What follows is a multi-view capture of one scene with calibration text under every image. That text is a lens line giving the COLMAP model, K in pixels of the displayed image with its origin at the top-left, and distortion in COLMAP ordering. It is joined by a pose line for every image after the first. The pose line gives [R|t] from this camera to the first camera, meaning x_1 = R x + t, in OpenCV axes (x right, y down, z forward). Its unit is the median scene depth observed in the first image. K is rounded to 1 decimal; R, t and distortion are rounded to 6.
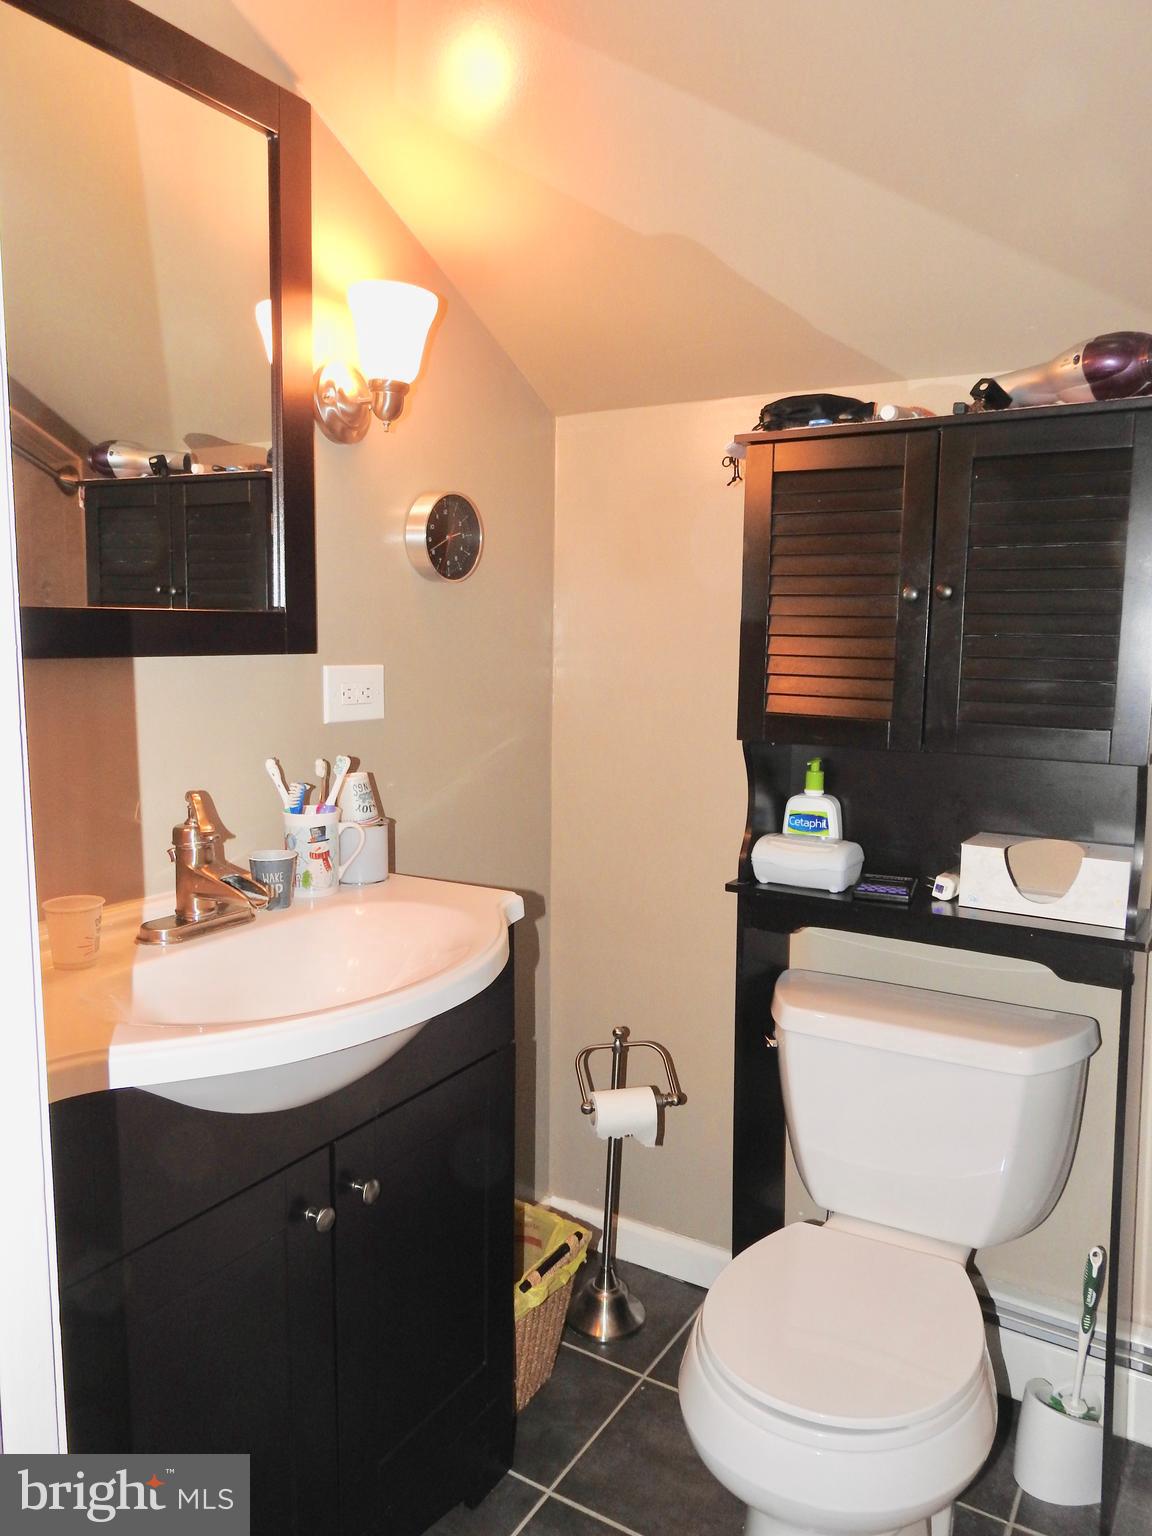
lens RADIAL K [[1100.1, 0, 574.7], [0, 1100.1, 768.2], [0, 0, 1]] dist [-0.003015, 0.005681]
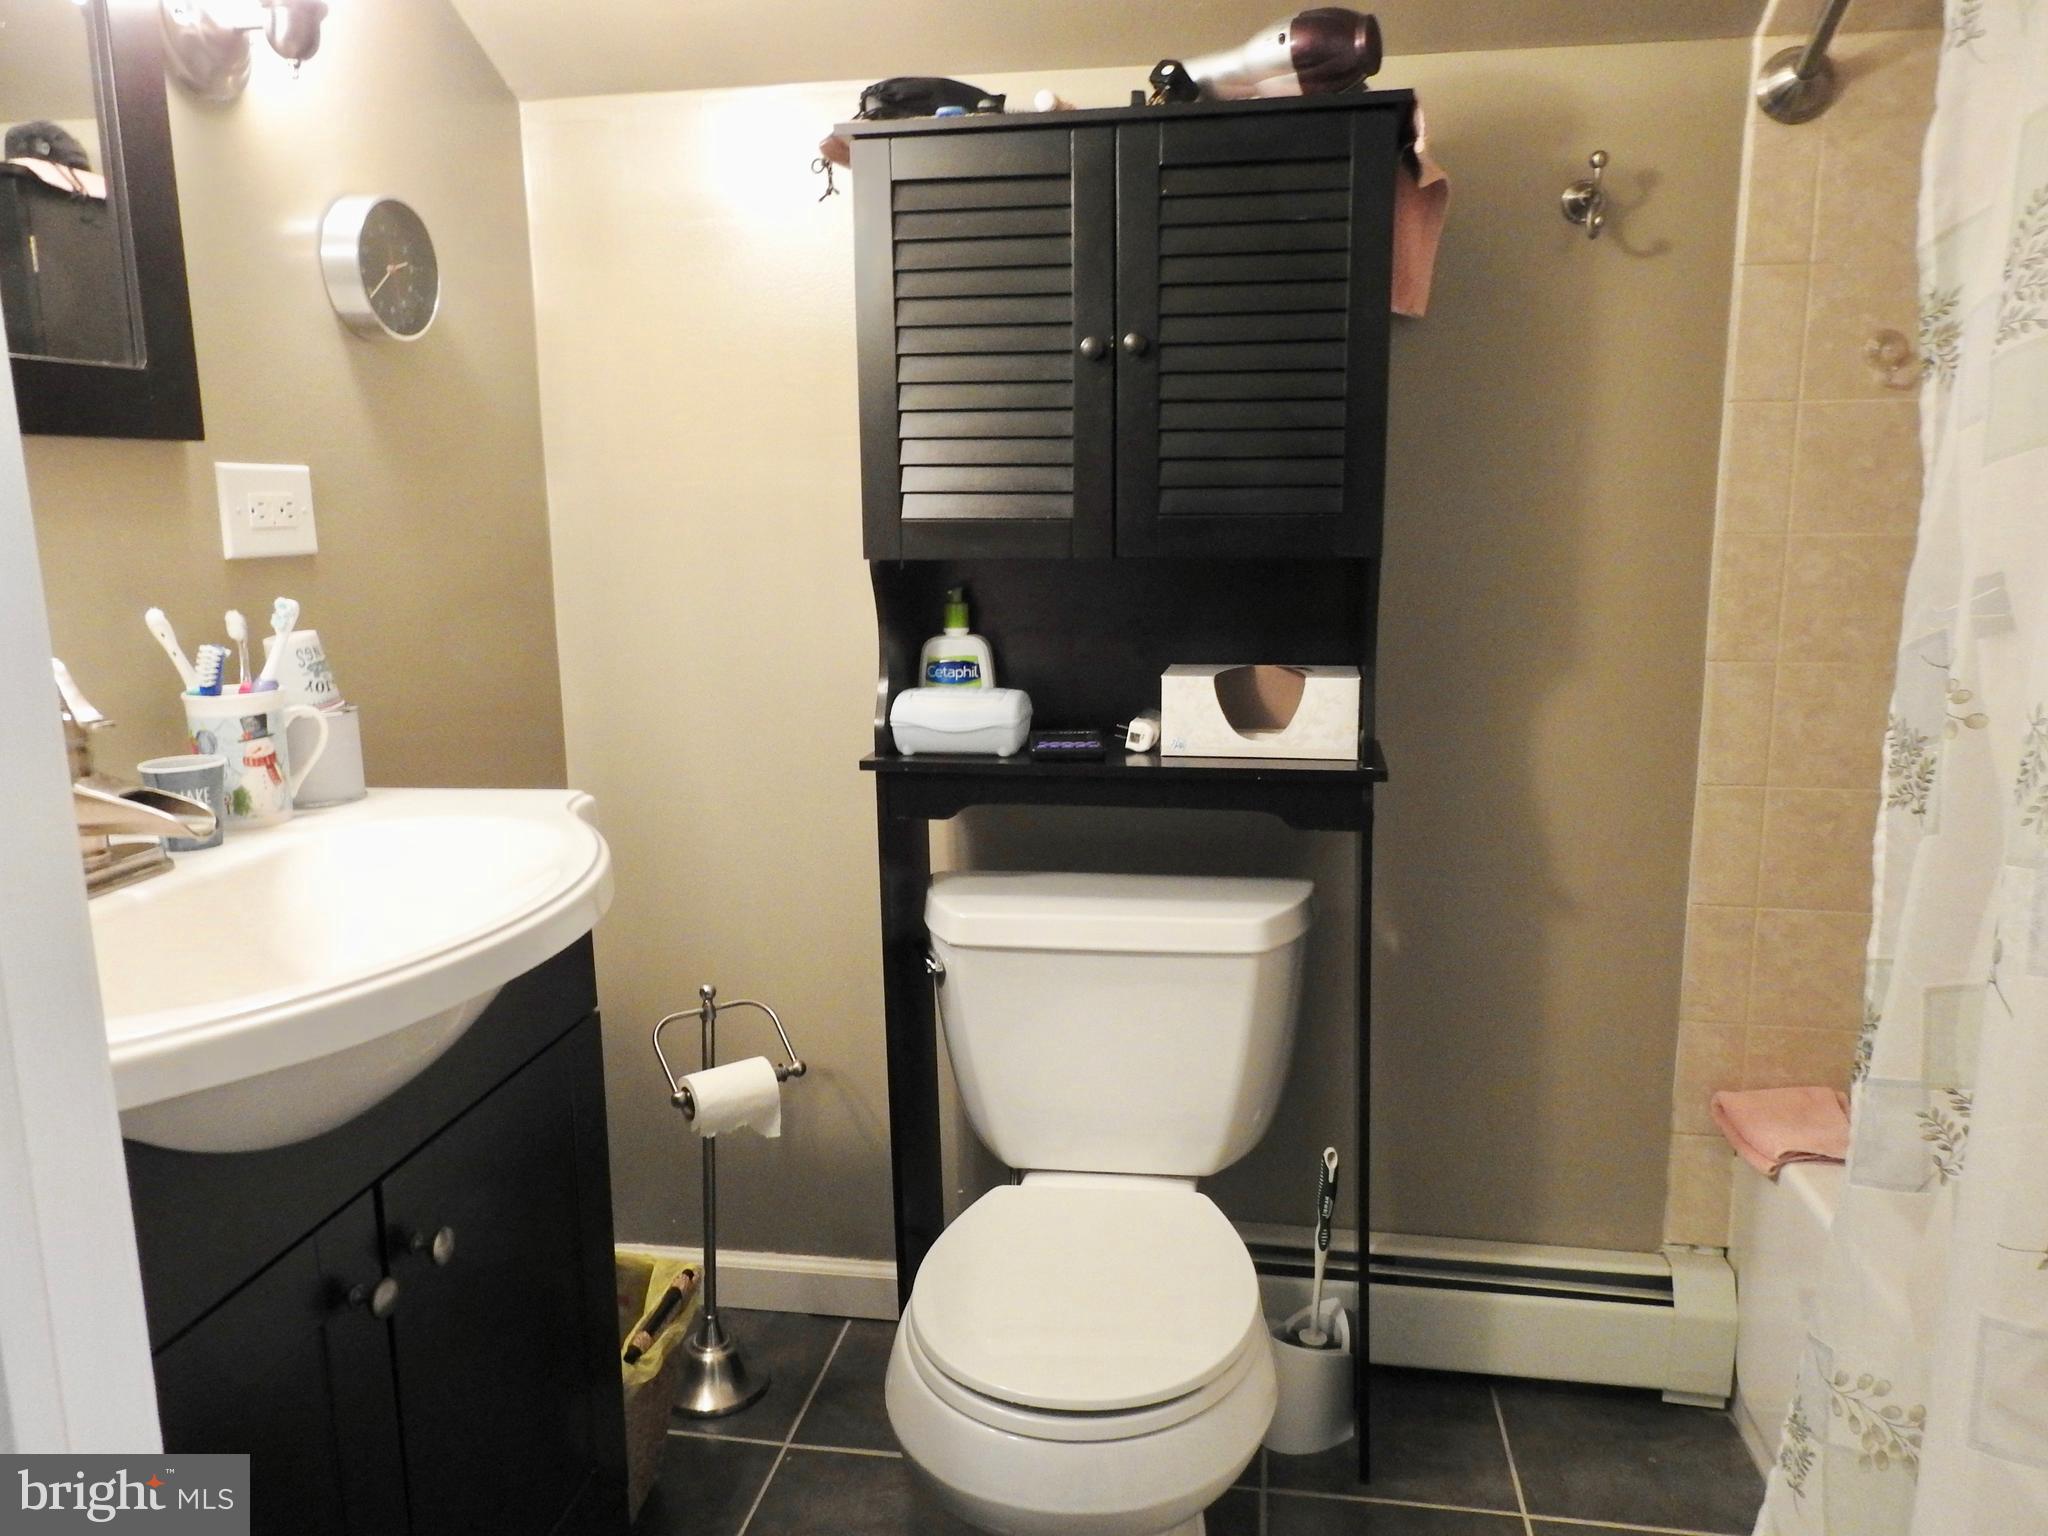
lens RADIAL K [[1466.8, 0, 1023.1], [0, 1466.8, 764.0], [0, 0, 1]] dist [-0.003015, 0.005681]
pose [[0.928675, -0.091676, 0.359385, -0.117221], [0.069023, 0.994762, 0.075394, 0.044011], [-0.364414, -0.045210, 0.930139, 0.058228]]
